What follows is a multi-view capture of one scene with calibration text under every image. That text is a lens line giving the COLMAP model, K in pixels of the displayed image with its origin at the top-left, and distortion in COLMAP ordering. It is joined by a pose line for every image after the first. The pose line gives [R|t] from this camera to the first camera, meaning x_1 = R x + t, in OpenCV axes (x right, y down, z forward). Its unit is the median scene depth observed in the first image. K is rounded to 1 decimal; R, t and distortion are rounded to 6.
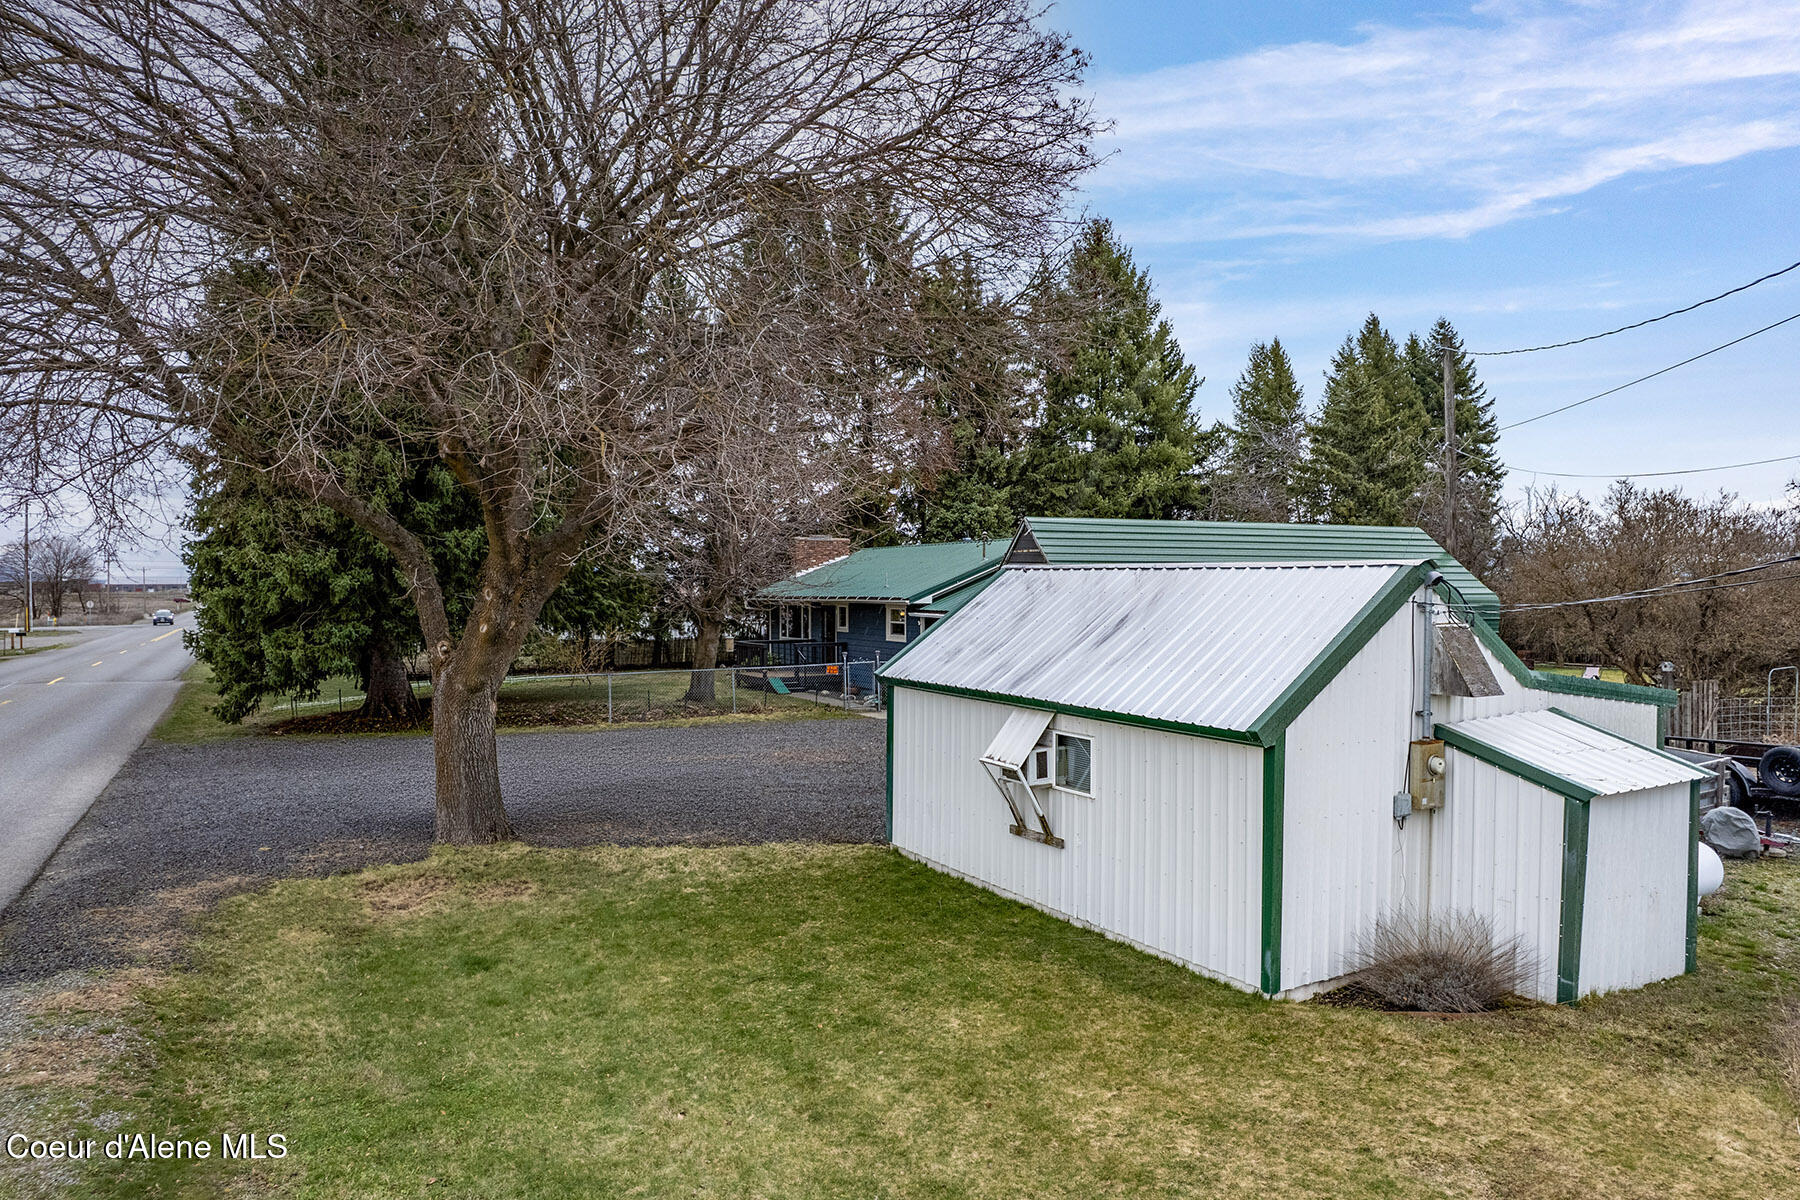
lens RADIAL K [[1149.5, 0, 899.4], [0, 1149.5, 599.4], [0, 0, 1]] dist [-0.060213, -0.000366]
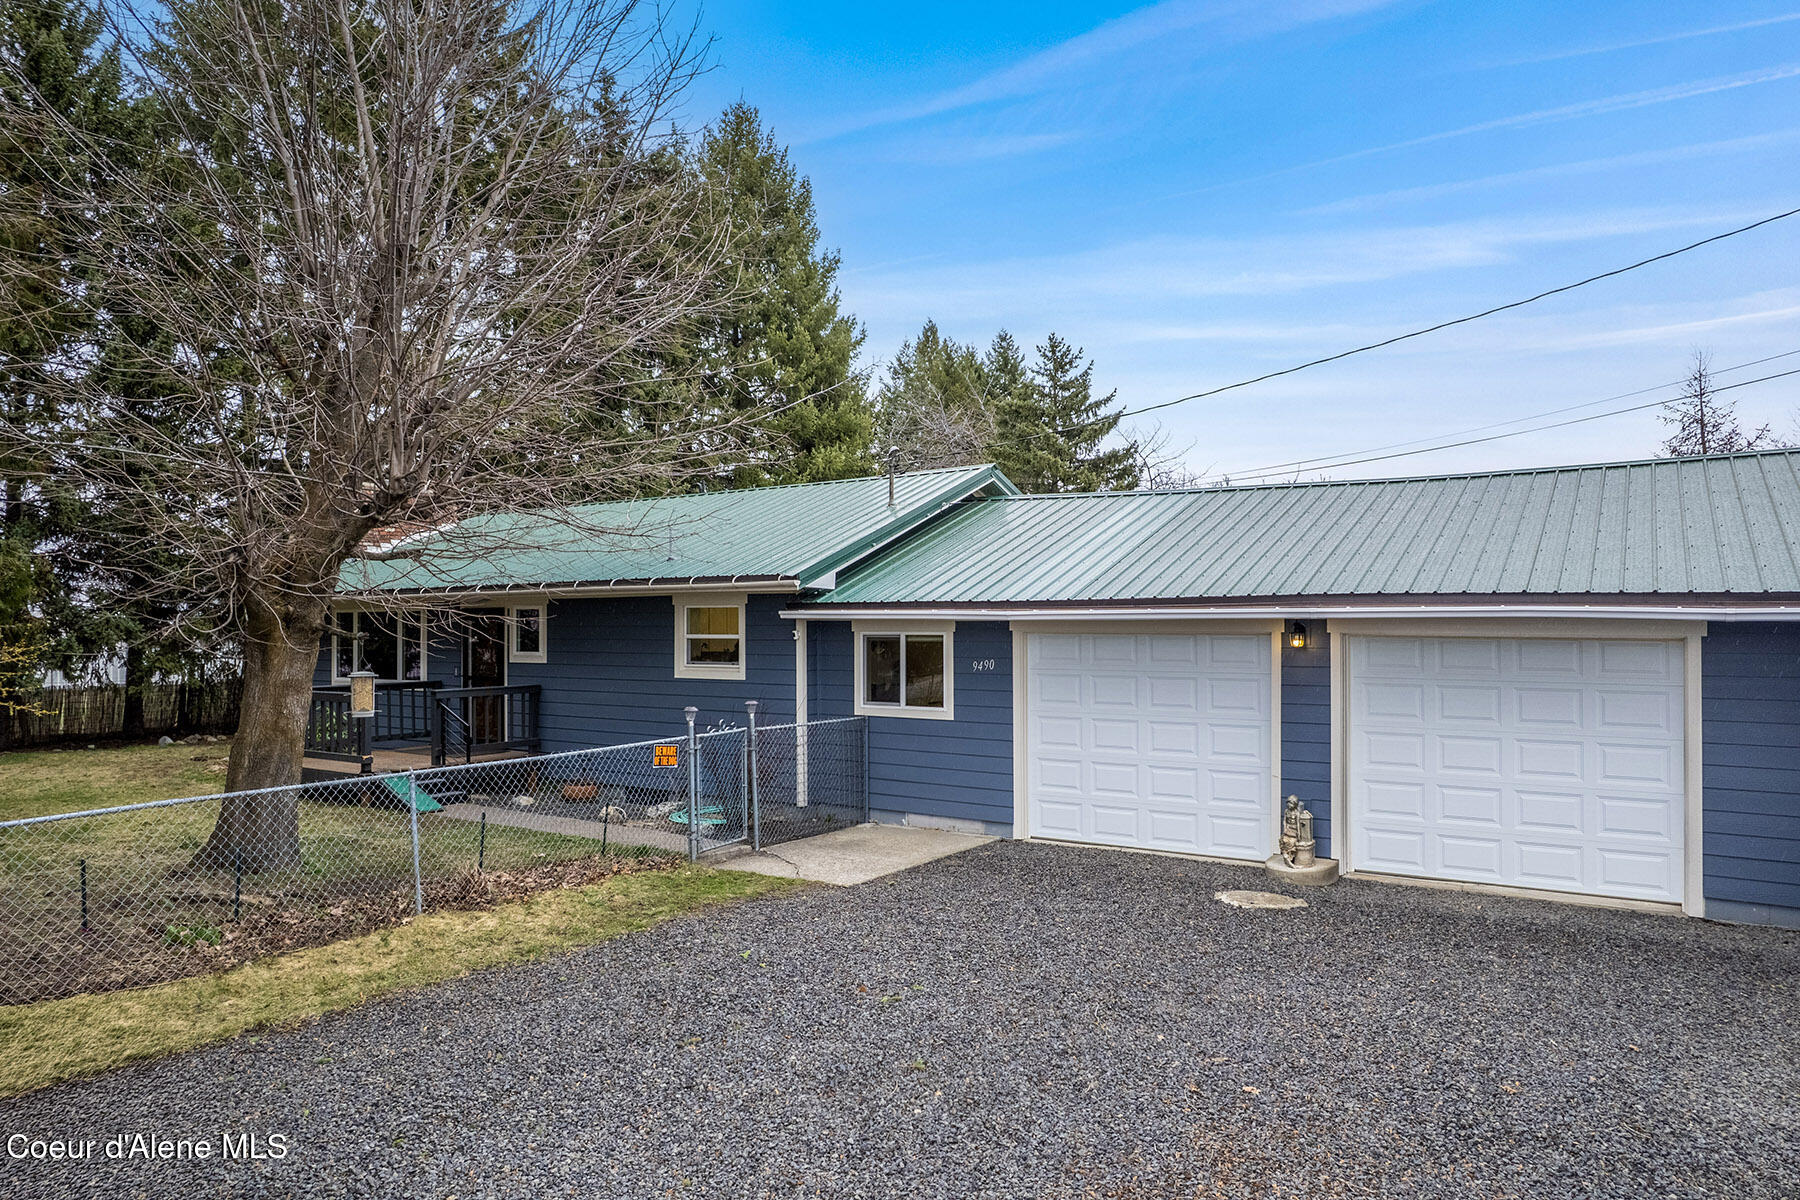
lens RADIAL K [[1149.5, 0, 900.1], [0, 1149.5, 602.8], [0, 0, 1]] dist [-0.060213, -0.000366]
pose [[0.876100, 0.005501, 0.482099, -0.138080], [0.010641, 0.999471, -0.030743, 0.019185], [-0.482013, 0.032064, 0.875577, 0.507831]]
